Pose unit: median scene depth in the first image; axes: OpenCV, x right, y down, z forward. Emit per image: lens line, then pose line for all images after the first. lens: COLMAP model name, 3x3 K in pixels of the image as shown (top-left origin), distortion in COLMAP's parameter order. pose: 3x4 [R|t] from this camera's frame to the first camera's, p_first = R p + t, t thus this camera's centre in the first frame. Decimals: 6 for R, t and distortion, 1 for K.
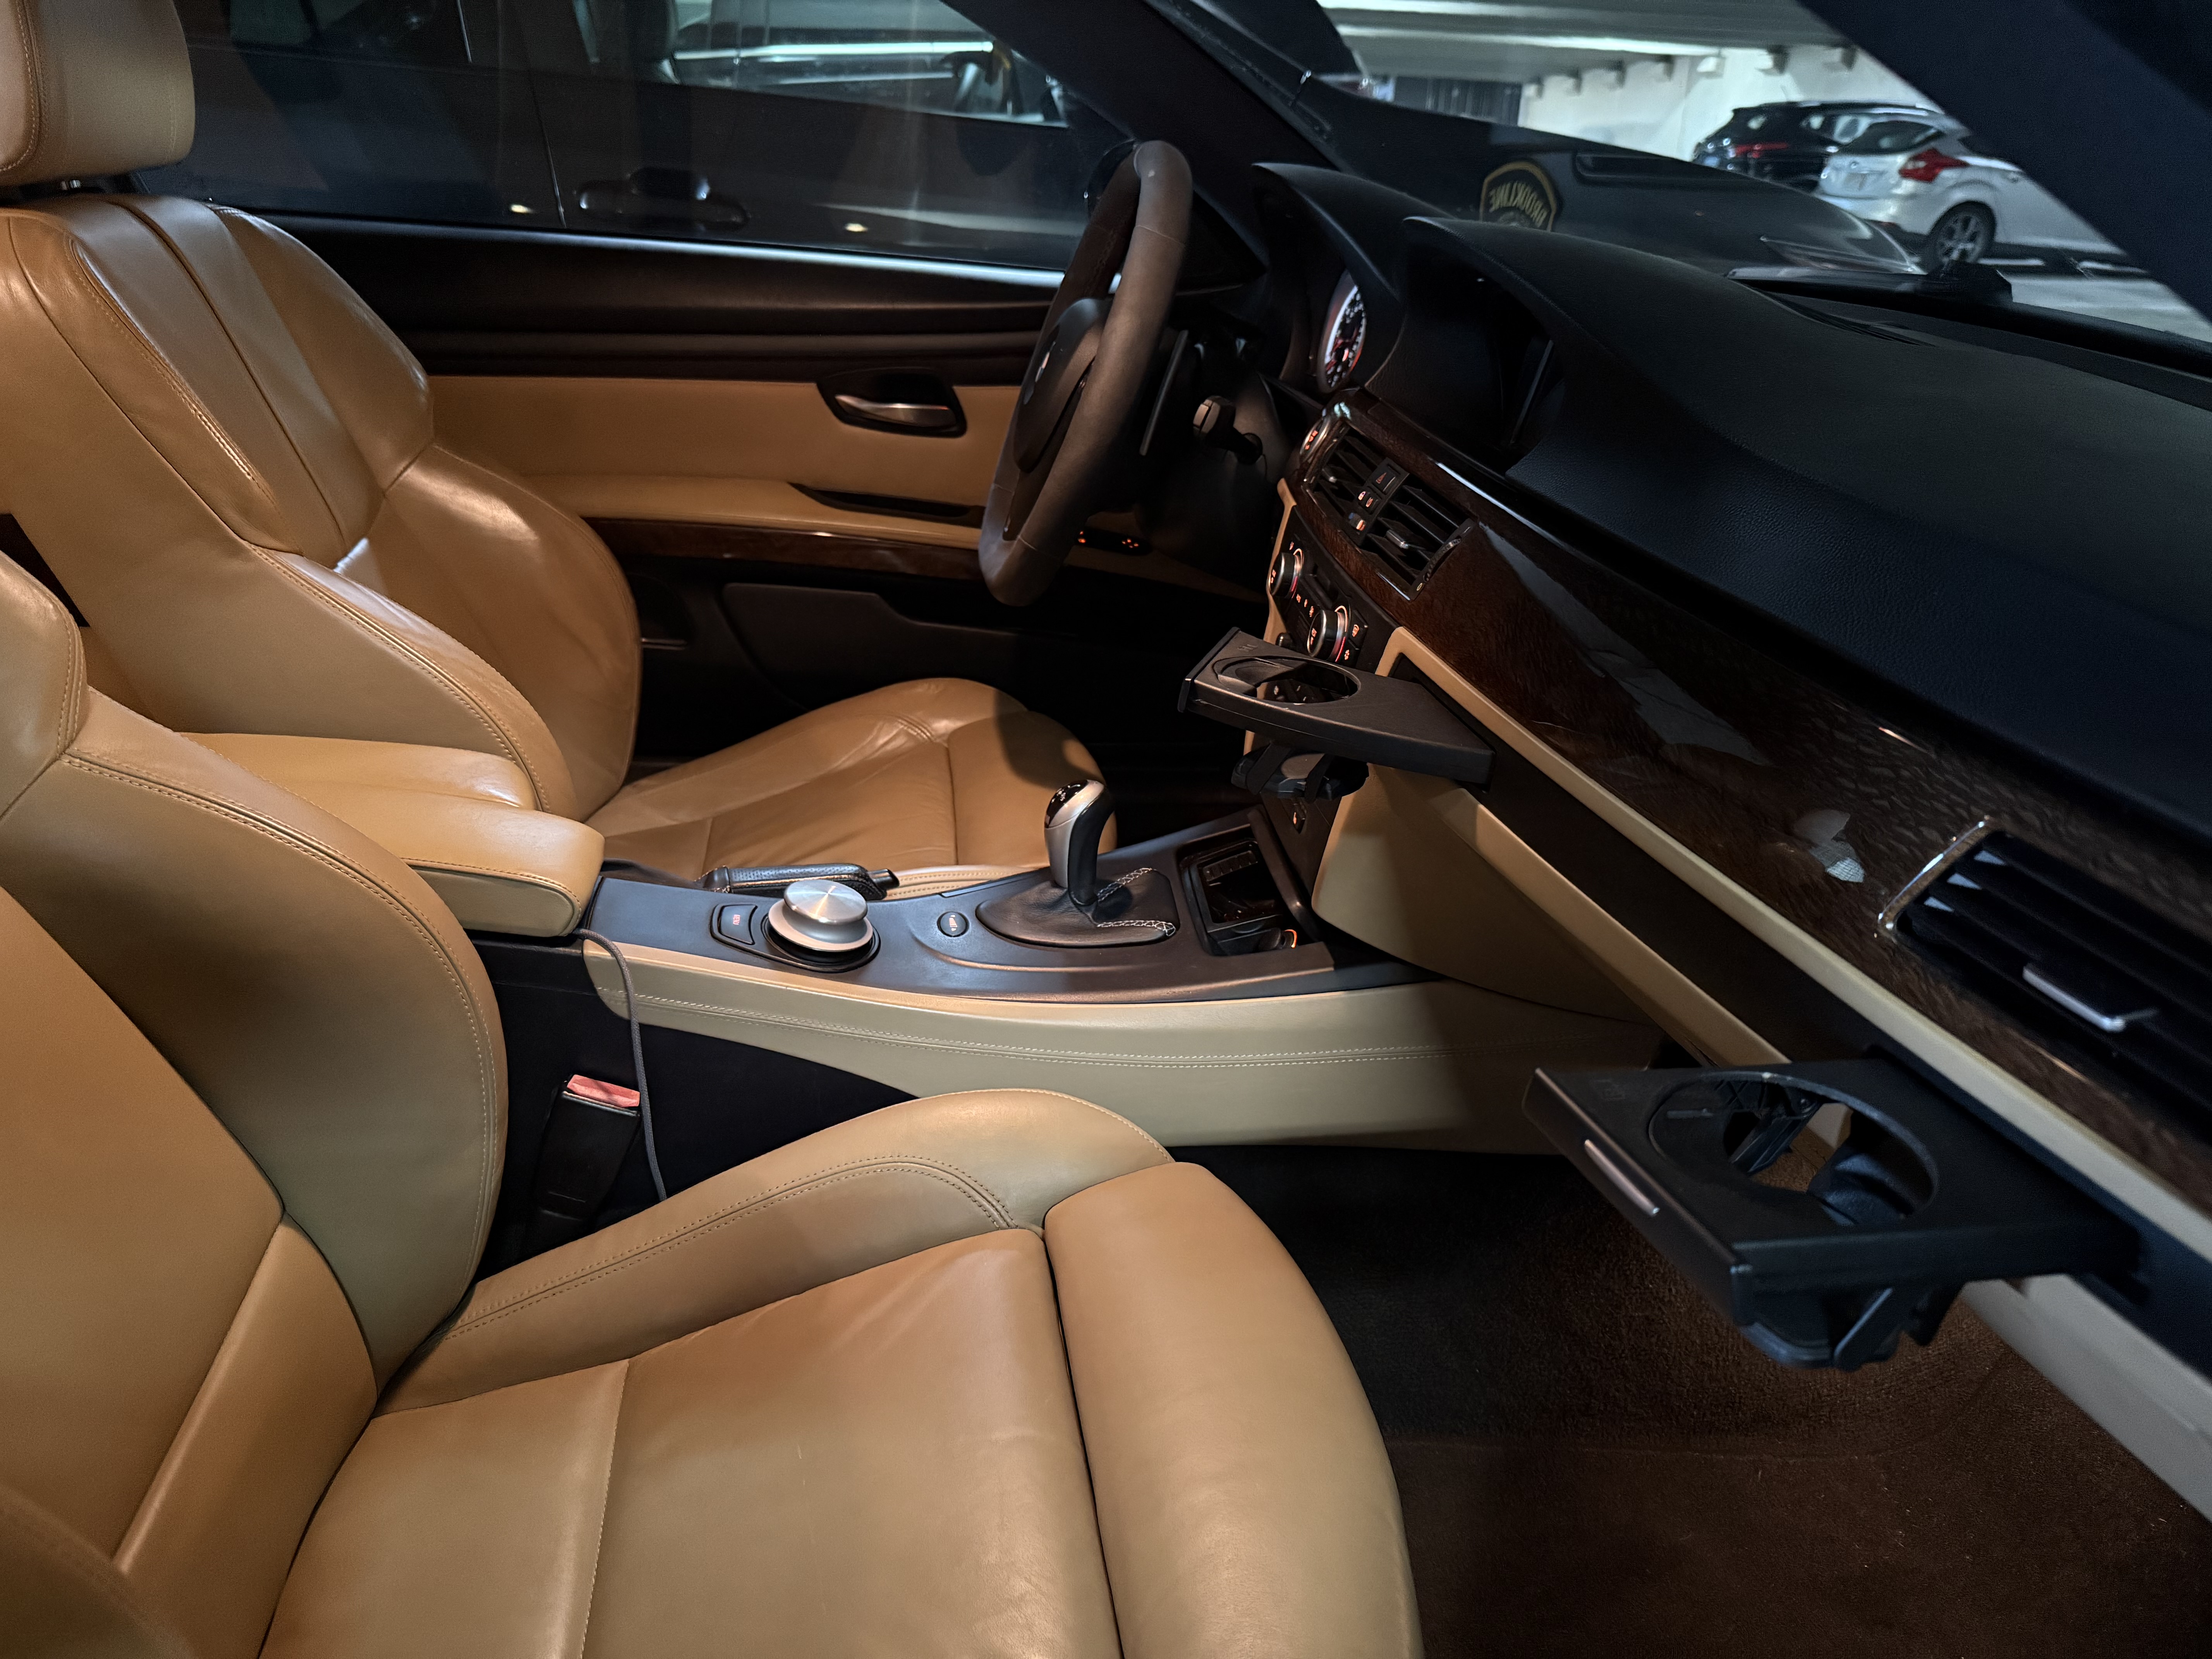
lens RADIAL K [[1512.4, 0, 1125.9], [0, 1512.4, 873.3], [0, 0, 1]] dist [0.019380, -0.067716]
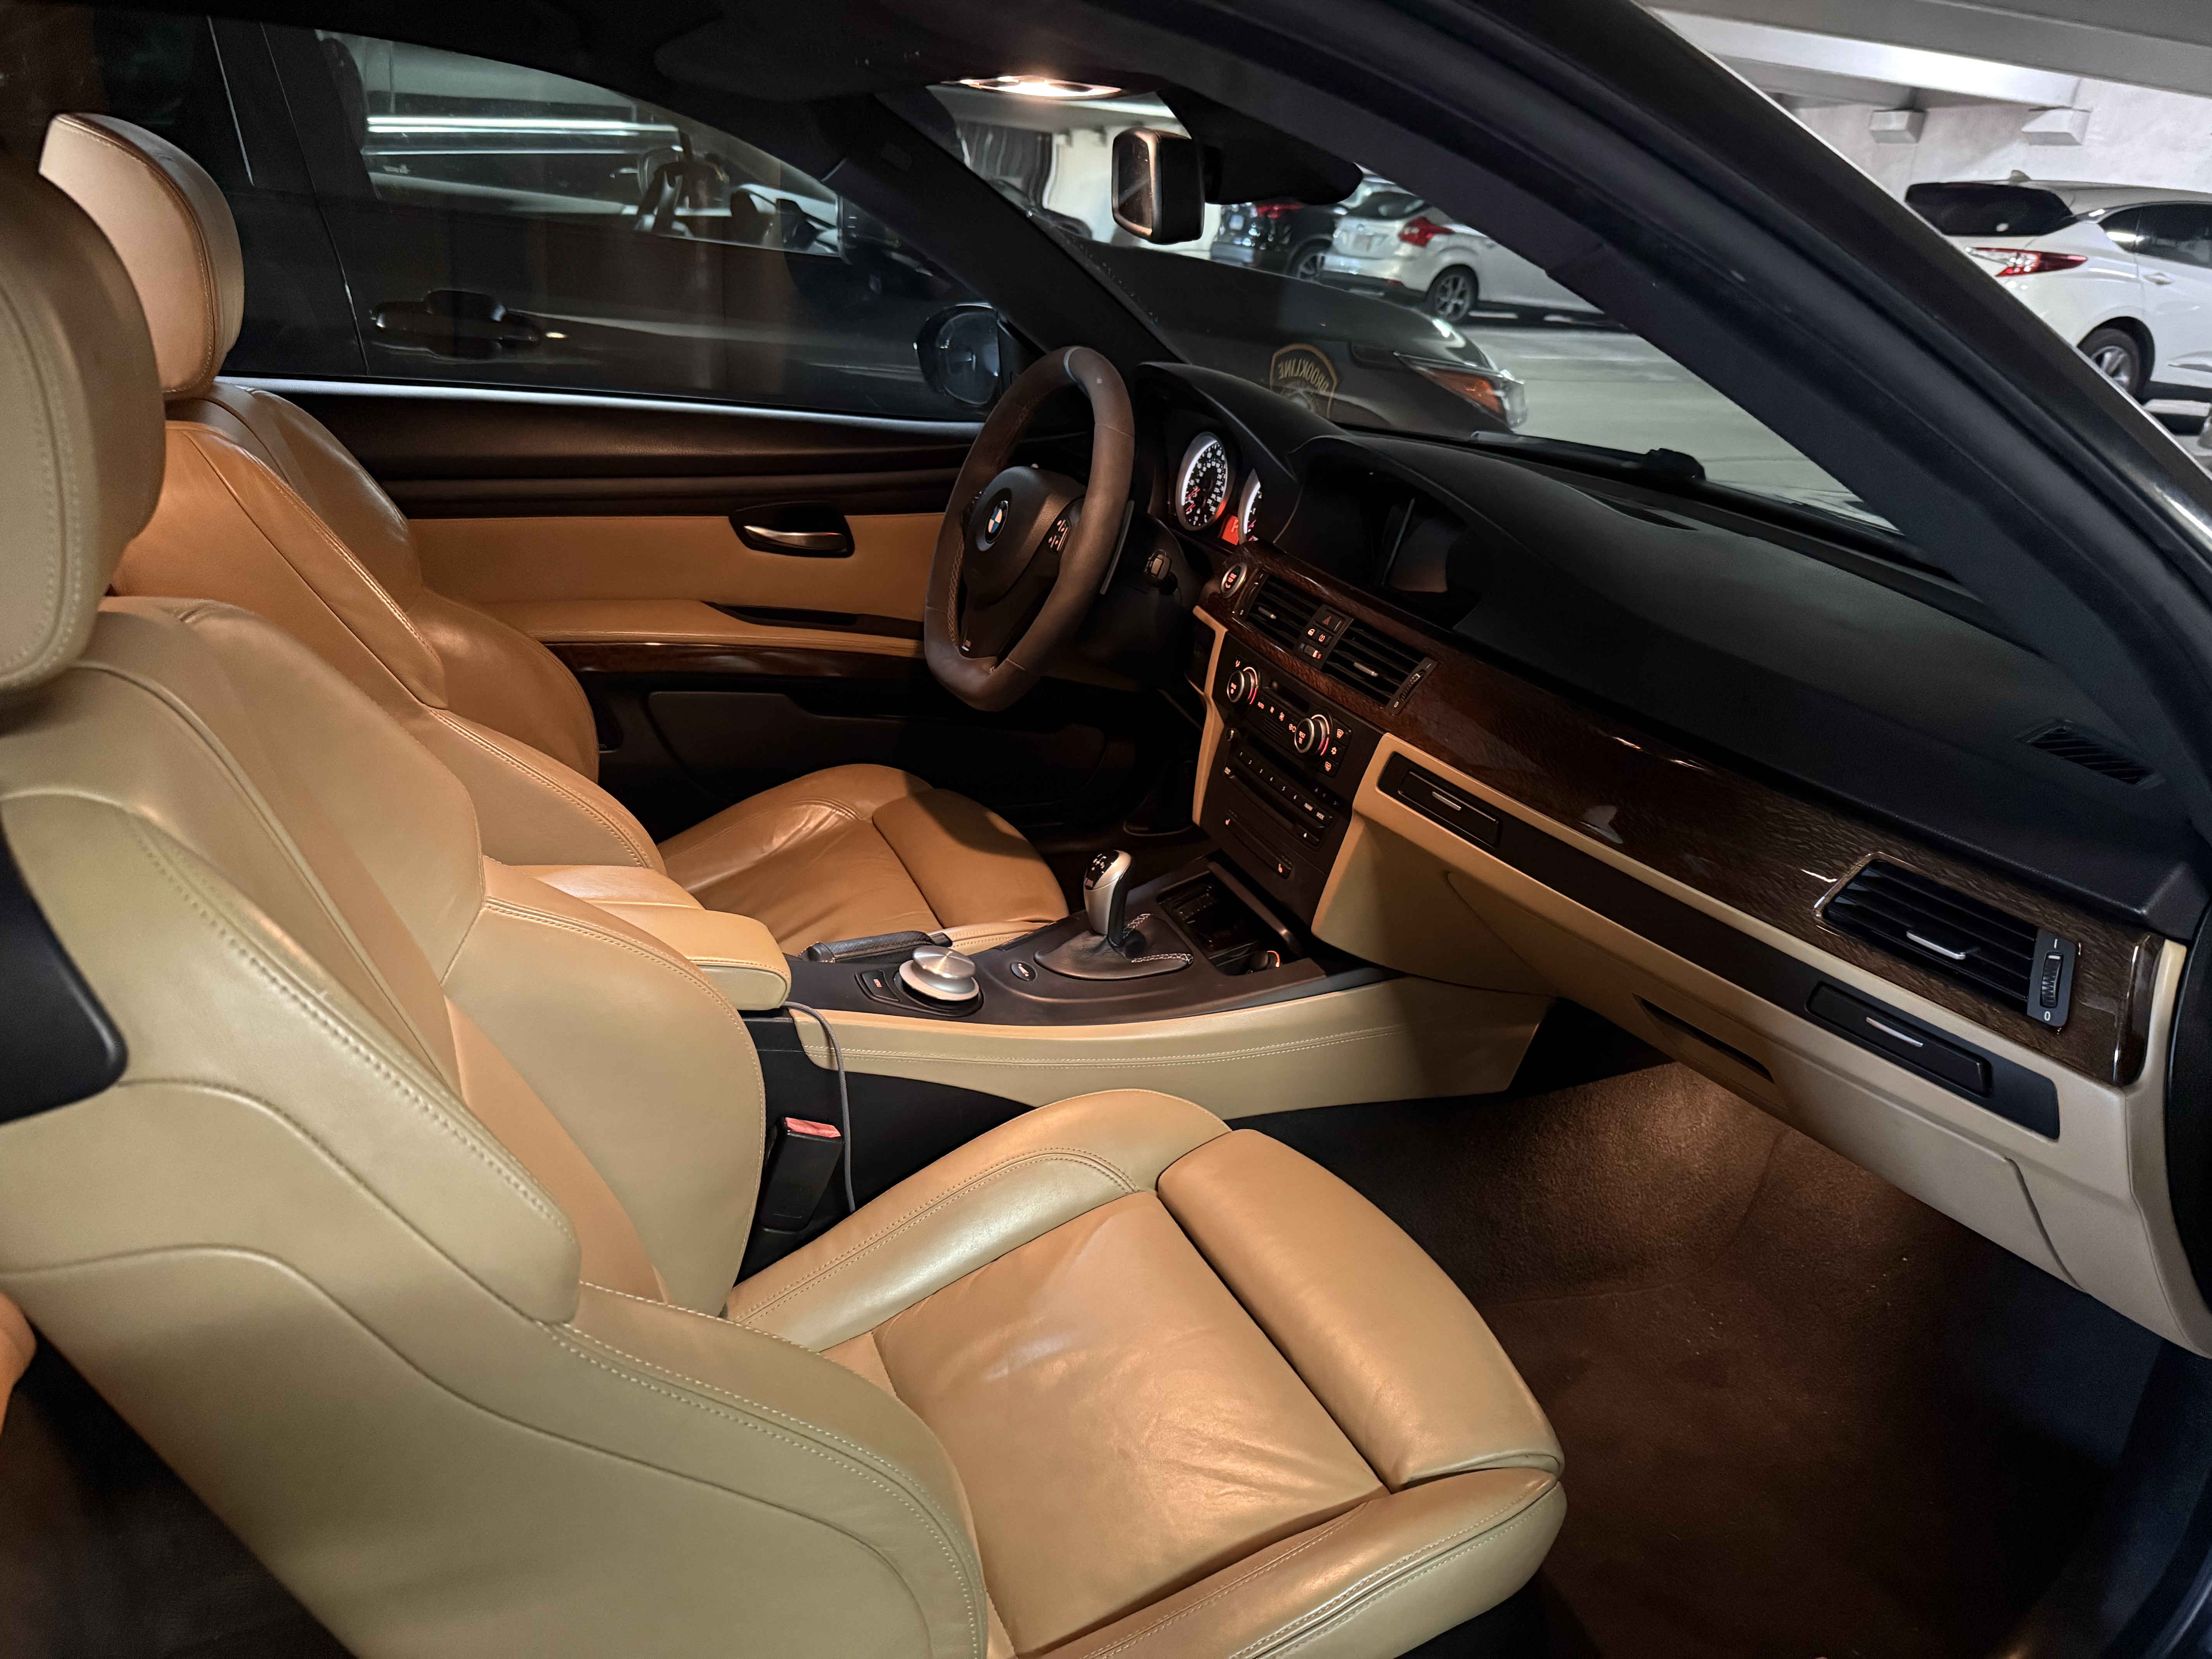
lens RADIAL K [[1488.5, 0, 1106.0], [0, 1488.5, 829.5], [0, 0, 1]] dist [0.047690, -0.062325]
pose [[0.964508, -0.072636, 0.253868, -0.354194], [0.083920, 0.995896, -0.033892, -0.036457], [-0.250365, 0.053993, 0.966645, -0.239720]]
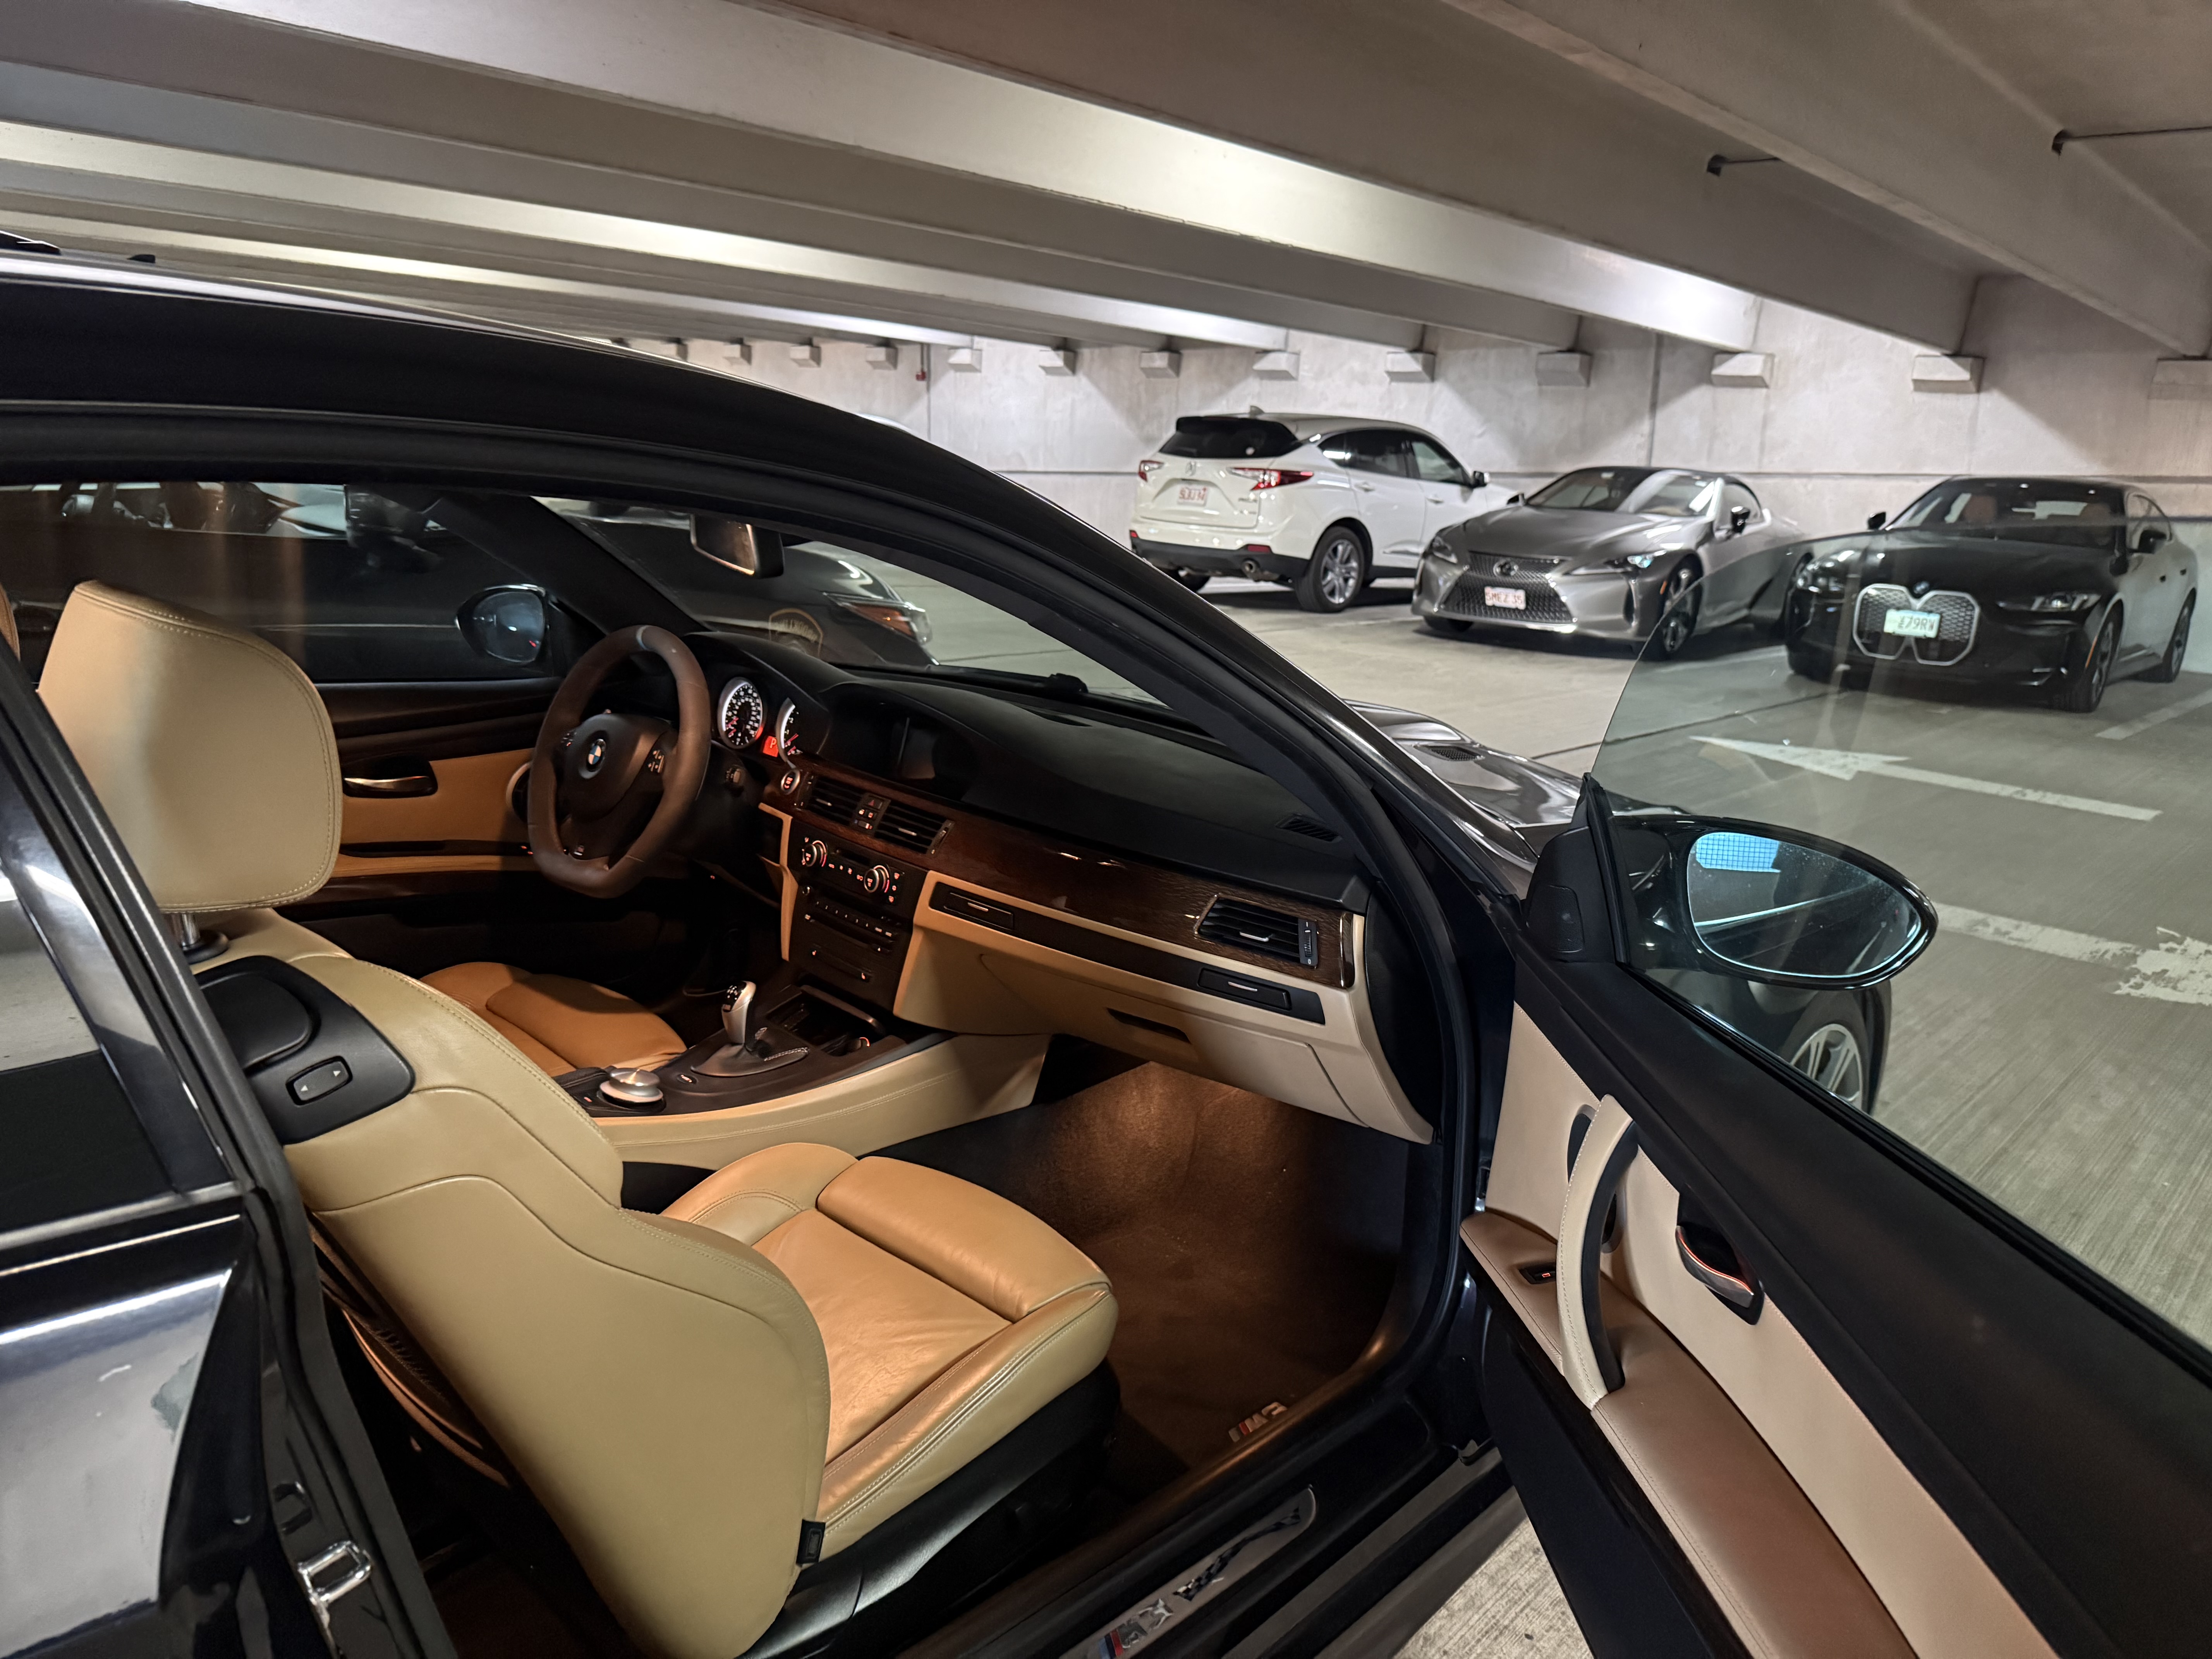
lens RADIAL K [[1488.5, 0, 1106.0], [0, 1488.5, 829.5], [0, 0, 1]] dist [0.047690, -0.062325]
pose [[0.779215, -0.136673, 0.611674, -0.745623], [0.242248, 0.965765, -0.092810, 0.033388], [-0.578048, 0.220496, 0.785647, -0.686056]]
